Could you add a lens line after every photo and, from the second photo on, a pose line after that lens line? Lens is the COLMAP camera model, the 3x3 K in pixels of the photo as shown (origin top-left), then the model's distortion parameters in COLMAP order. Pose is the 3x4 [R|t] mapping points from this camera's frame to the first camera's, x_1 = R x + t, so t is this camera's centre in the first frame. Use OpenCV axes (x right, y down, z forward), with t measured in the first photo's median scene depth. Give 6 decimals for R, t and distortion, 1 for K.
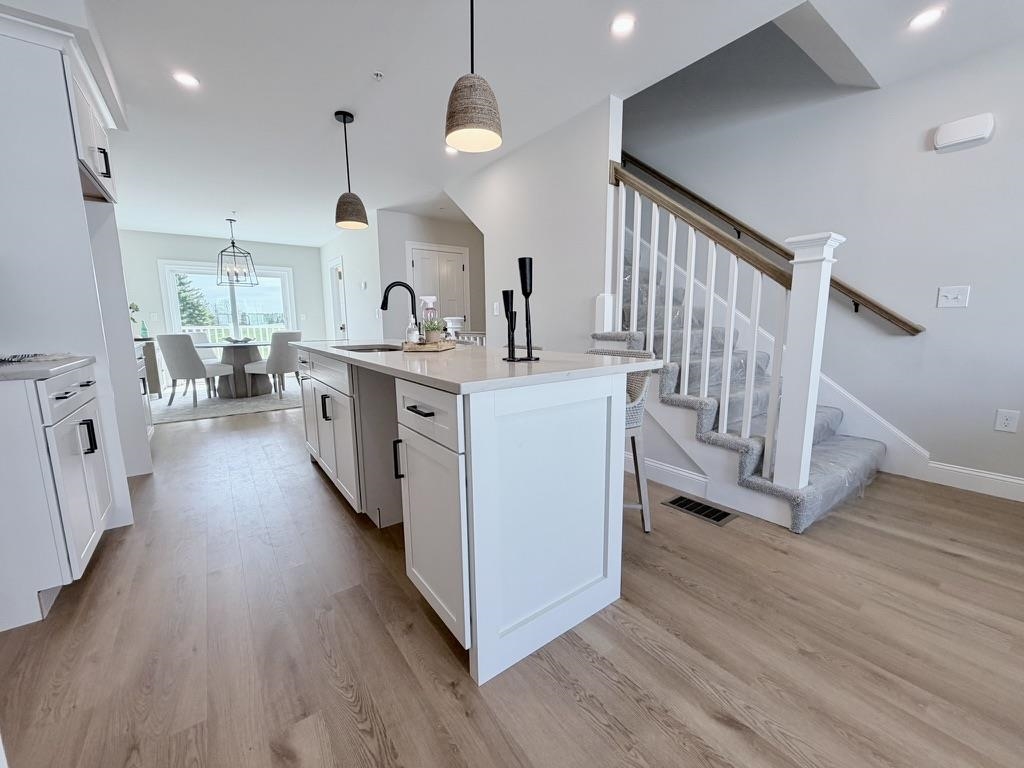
lens RADIAL K [[407.4, 0, 509.5], [0, 407.4, 382.8], [0, 0, 1]] dist [0.001194, -0.000432]
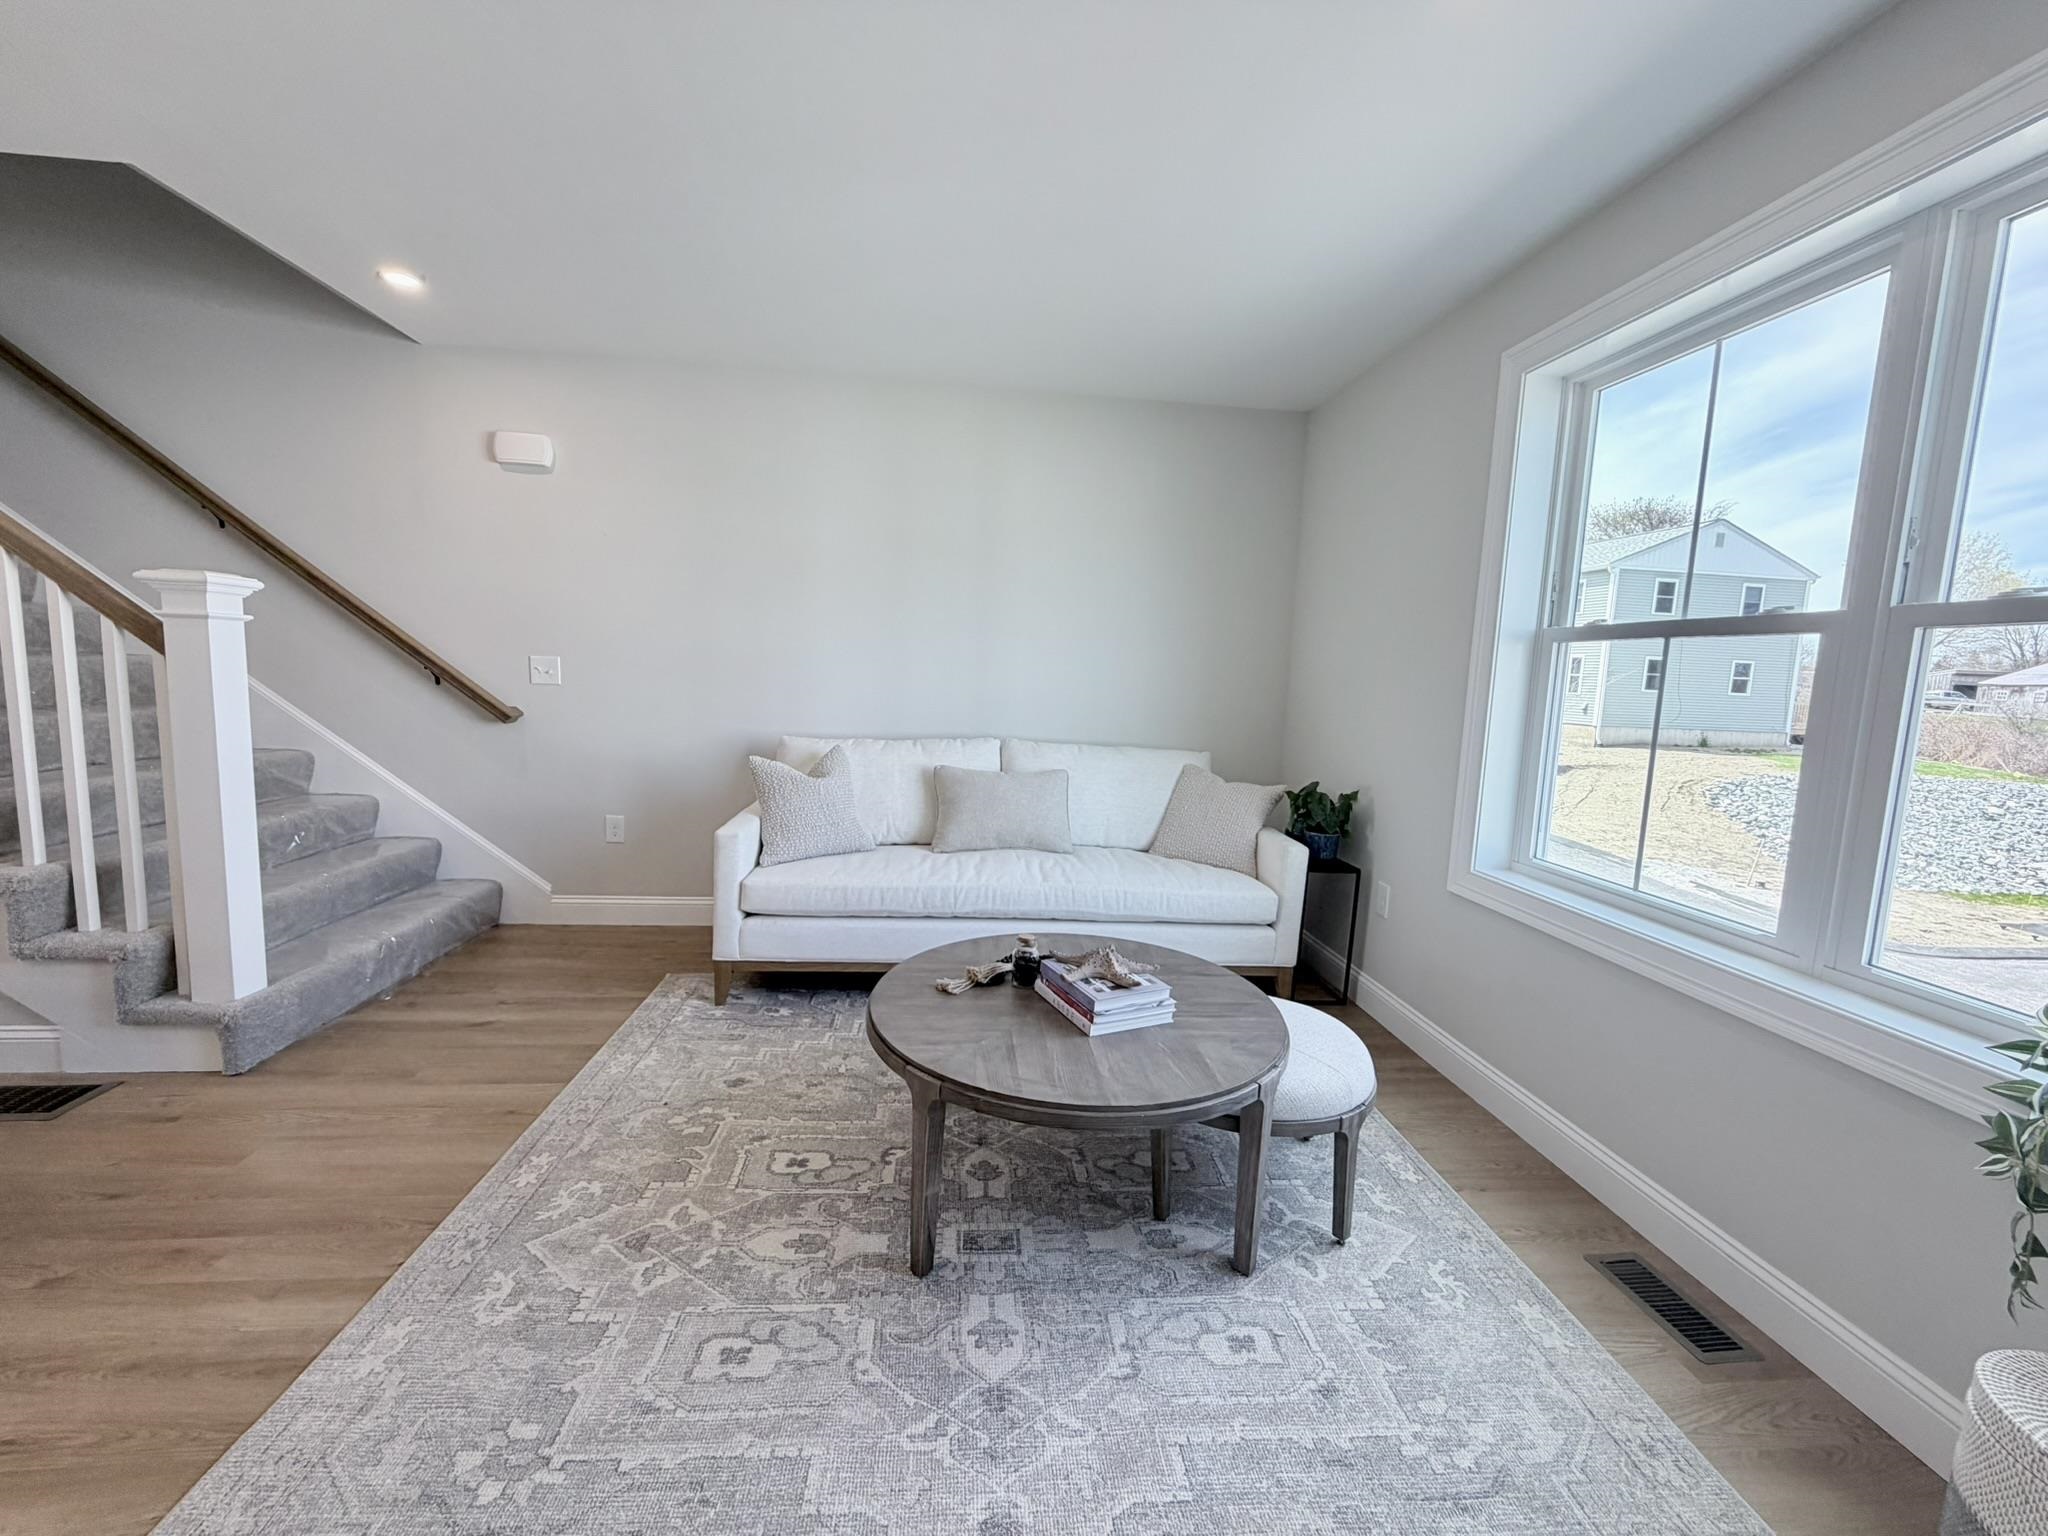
lens RADIAL K [[815.9, 0, 1019.8], [0, 815.9, 769.0], [0, 0, 1]] dist [0.000112, 0.000324]
pose [[0.508843, -0.071605, 0.857876, 0.276825], [0.079513, 0.996184, 0.035987, -0.020879], [-0.857179, 0.049901, 0.512595, -0.543057]]
